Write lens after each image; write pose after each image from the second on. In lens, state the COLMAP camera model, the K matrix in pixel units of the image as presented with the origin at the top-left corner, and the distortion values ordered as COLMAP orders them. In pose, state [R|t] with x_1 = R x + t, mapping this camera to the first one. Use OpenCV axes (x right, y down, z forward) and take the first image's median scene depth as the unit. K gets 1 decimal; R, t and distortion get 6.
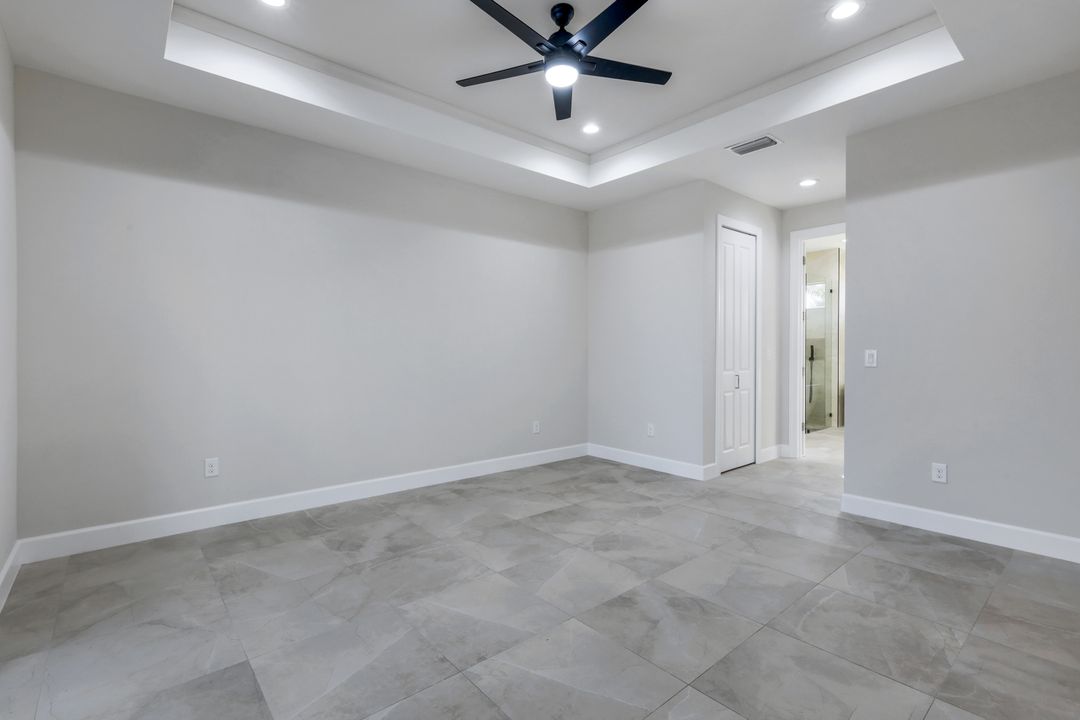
lens RADIAL K [[494.4, 0, 538.4], [0, 494.4, 354.5], [0, 0, 1]] dist [-0.000050, -0.000113]
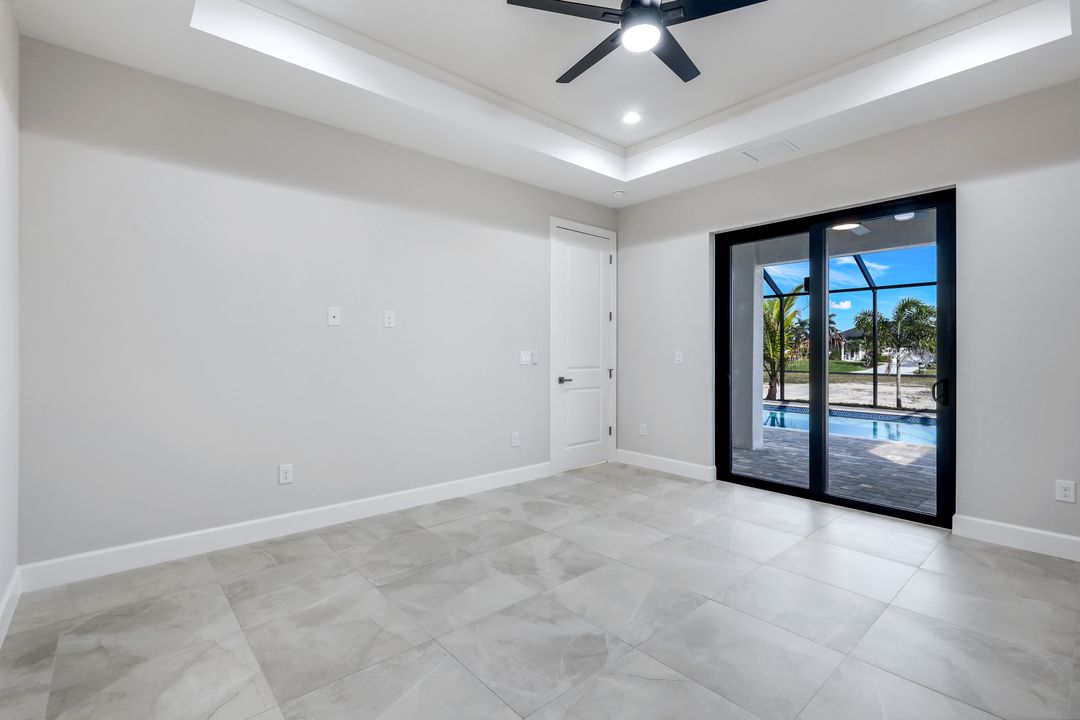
lens RADIAL K [[494.4, 0, 539.6], [0, 494.4, 354.9], [0, 0, 1]] dist [-0.000050, -0.000113]
pose [[-0.999809, -0.001572, -0.019469, 0.259742], [-0.001884, 0.999870, 0.016015, -0.018878], [0.019441, 0.016049, -0.999682, 2.001591]]
